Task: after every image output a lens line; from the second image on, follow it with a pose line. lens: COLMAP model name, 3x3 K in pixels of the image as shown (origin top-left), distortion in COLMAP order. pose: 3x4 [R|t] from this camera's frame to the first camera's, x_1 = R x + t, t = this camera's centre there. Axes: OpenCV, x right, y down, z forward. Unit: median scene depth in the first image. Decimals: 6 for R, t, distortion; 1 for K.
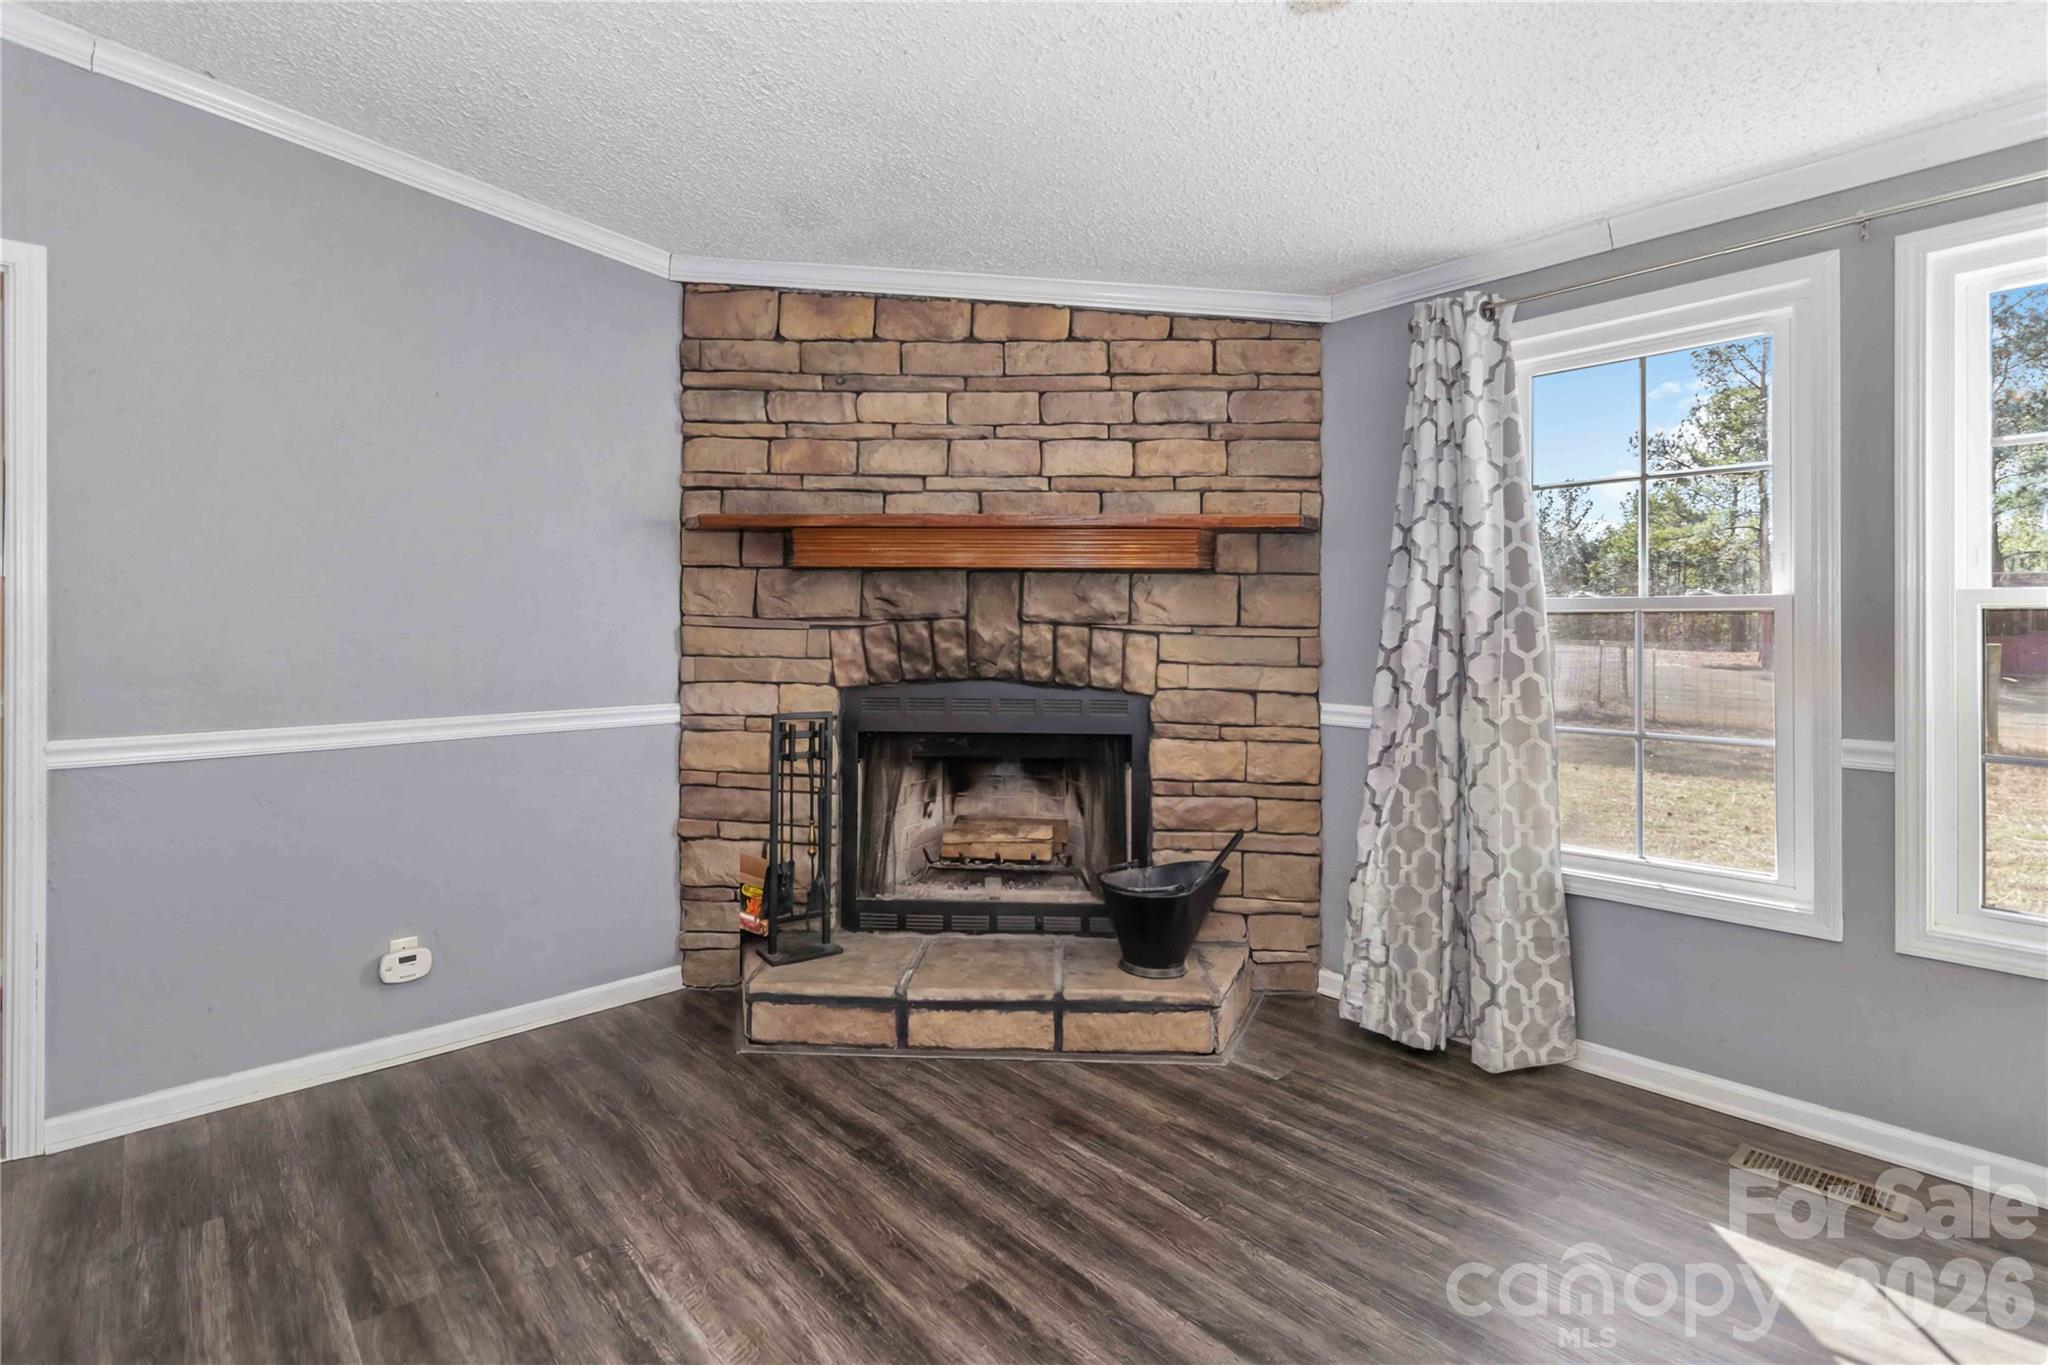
lens RADIAL K [[975.5, 0, 1026.4], [0, 975.5, 617.7], [0, 0, 1]] dist [0.003340, 0.000578]
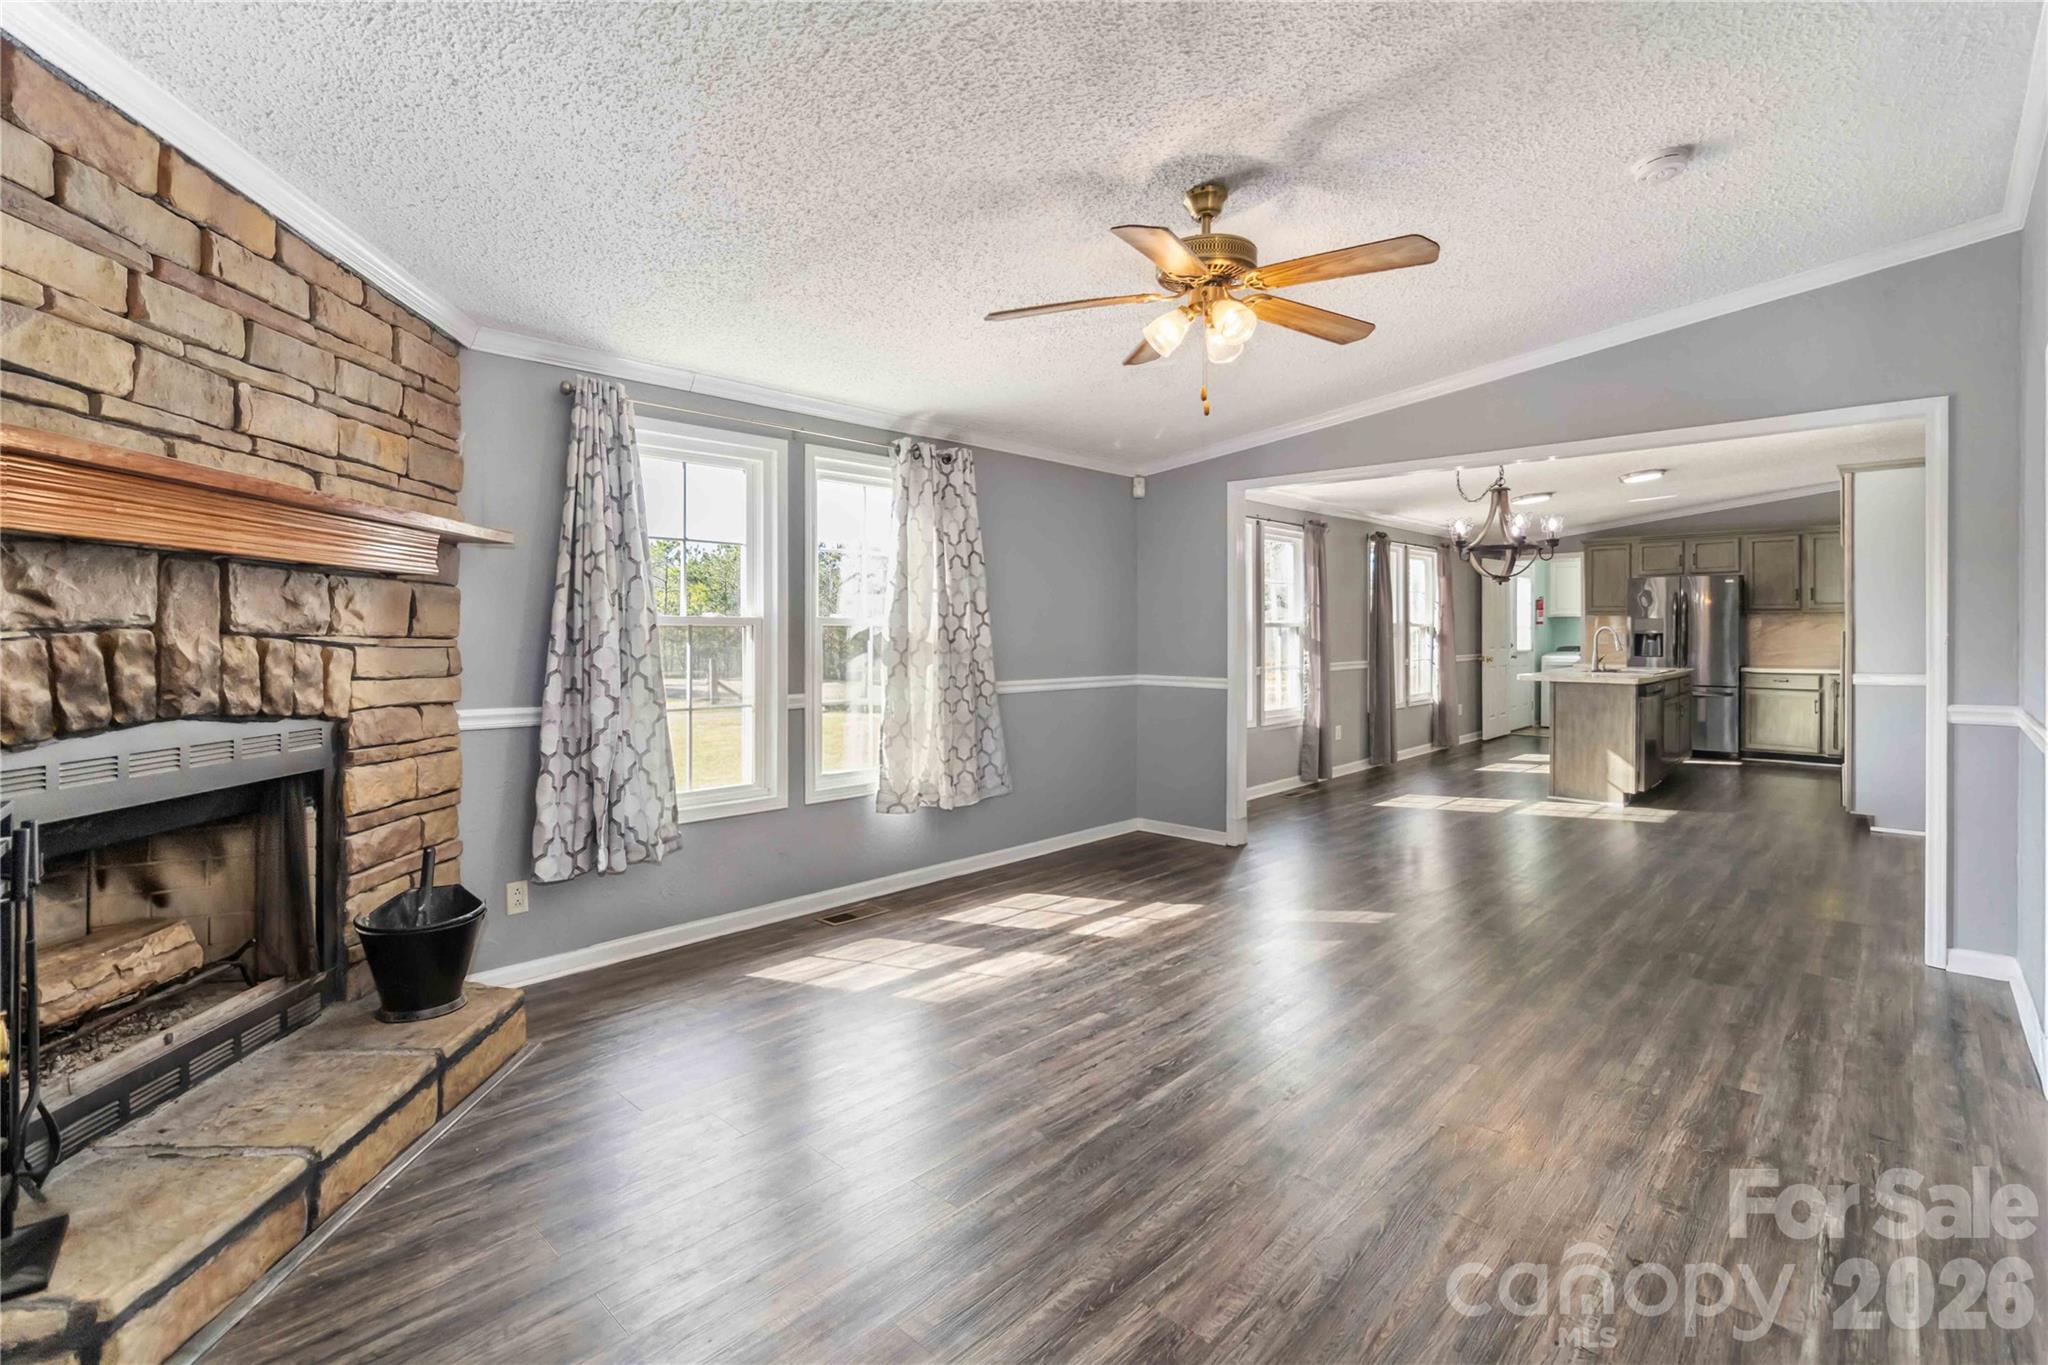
lens RADIAL K [[950.6, 0, 1026.8], [0, 950.6, 636.7], [0, 0, 1]] dist [0.000511, 0.001045]
pose [[-0.094386, -0.005589, 0.995520, -0.754402], [-0.008597, 0.999952, 0.004798, -0.001287], [-0.995499, -0.008106, -0.094430, 0.484237]]
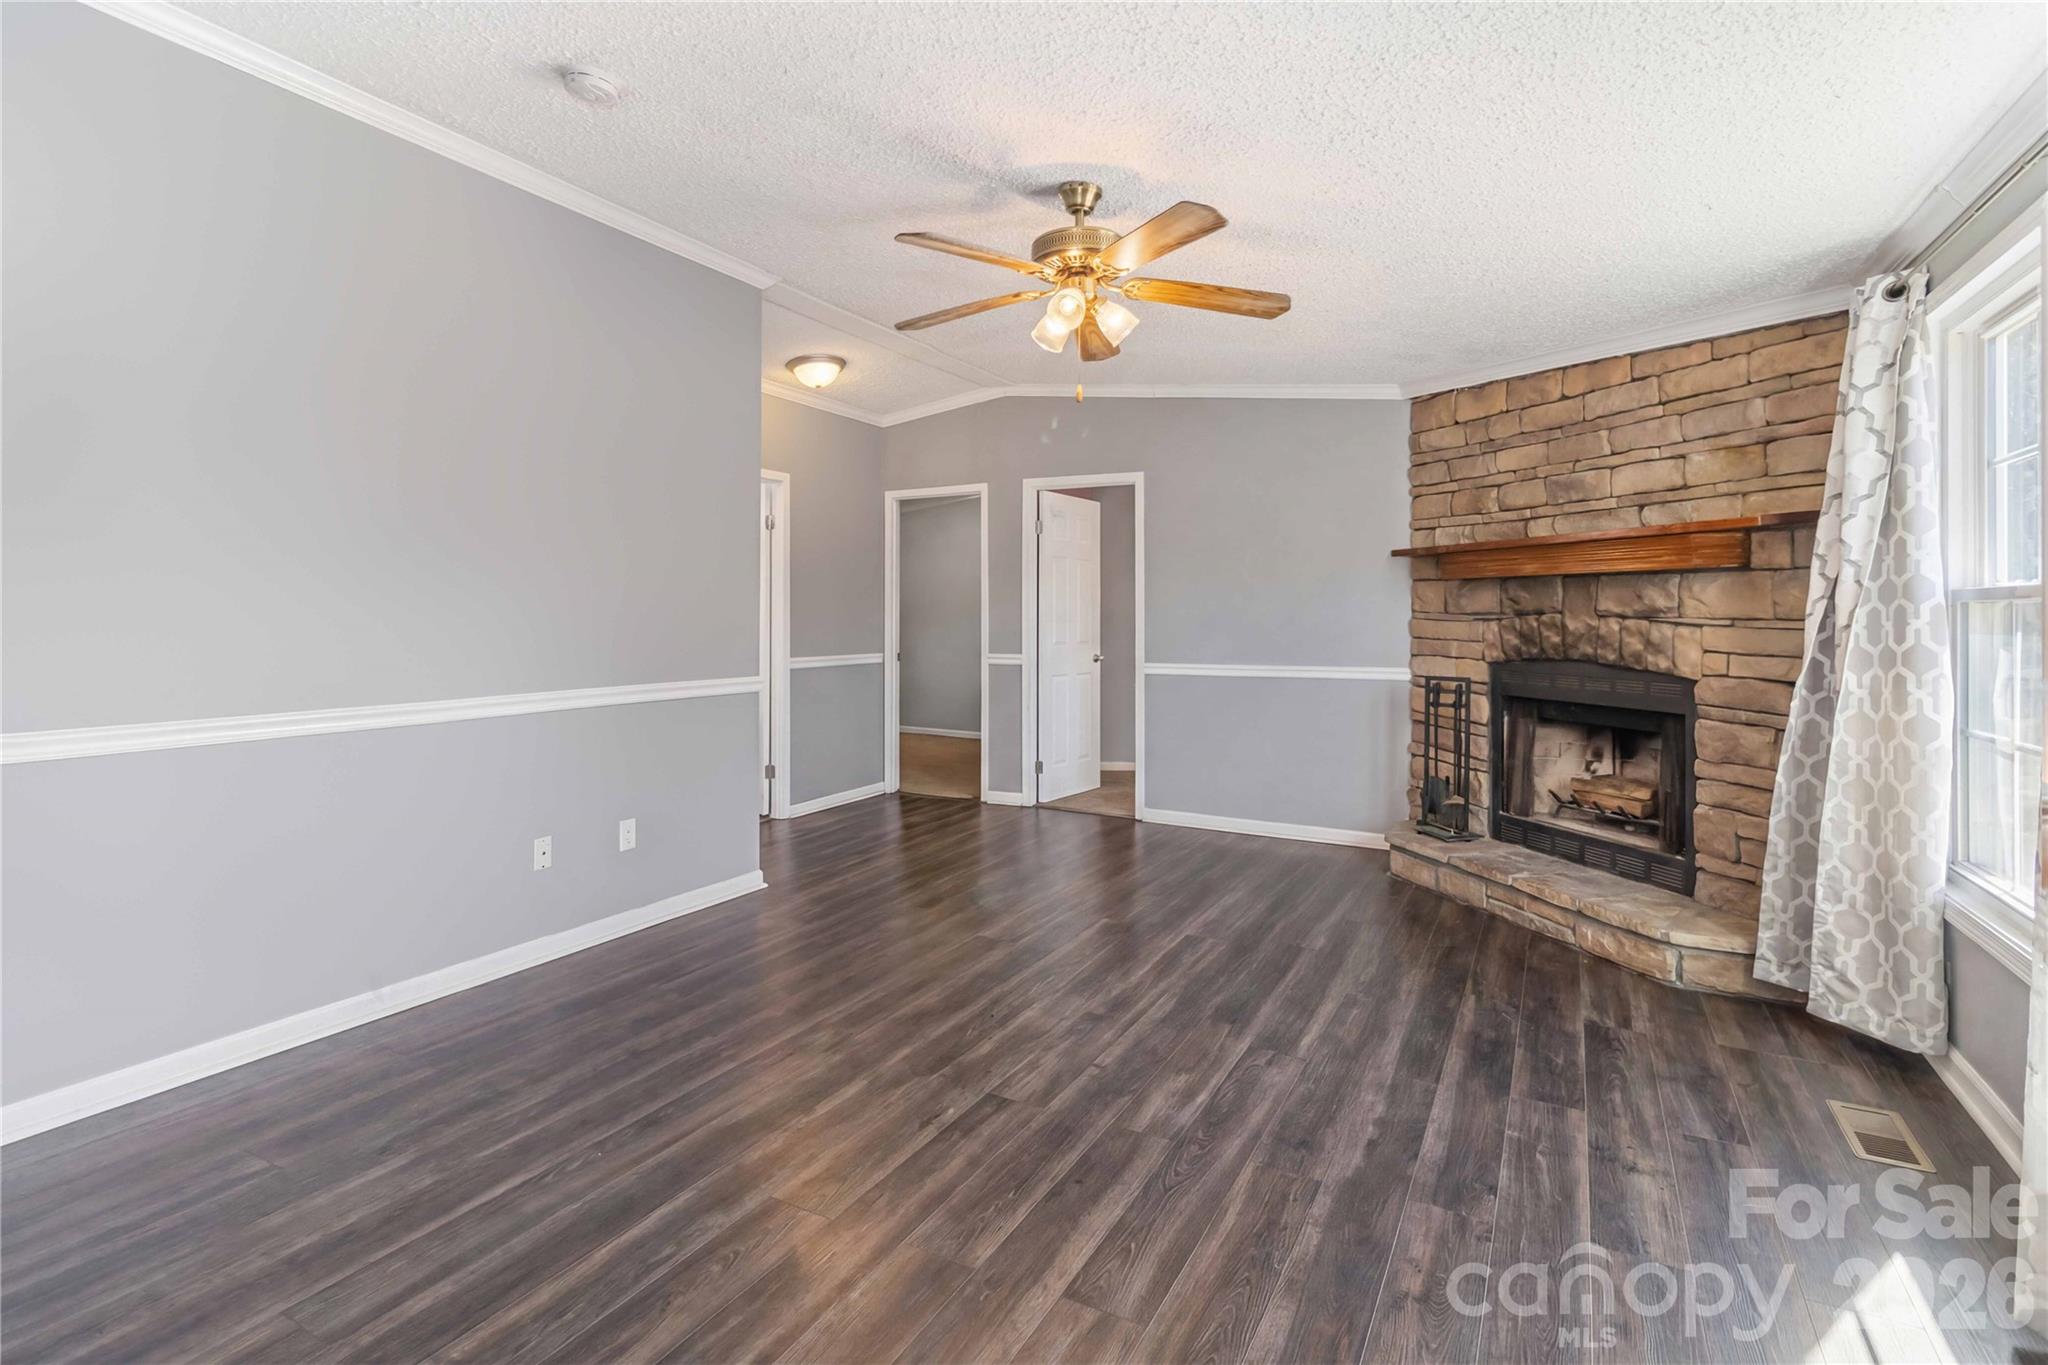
lens RADIAL K [[973.8, 0, 1003.5], [0, 973.8, 612.4], [0, 0, 1]] dist [0.001155, 0.000229]
pose [[0.315198, -0.004574, -0.949015, 0.940372], [0.004388, 0.999985, -0.003362, 0.000767], [0.949016, -0.003104, 0.315213, -0.113482]]
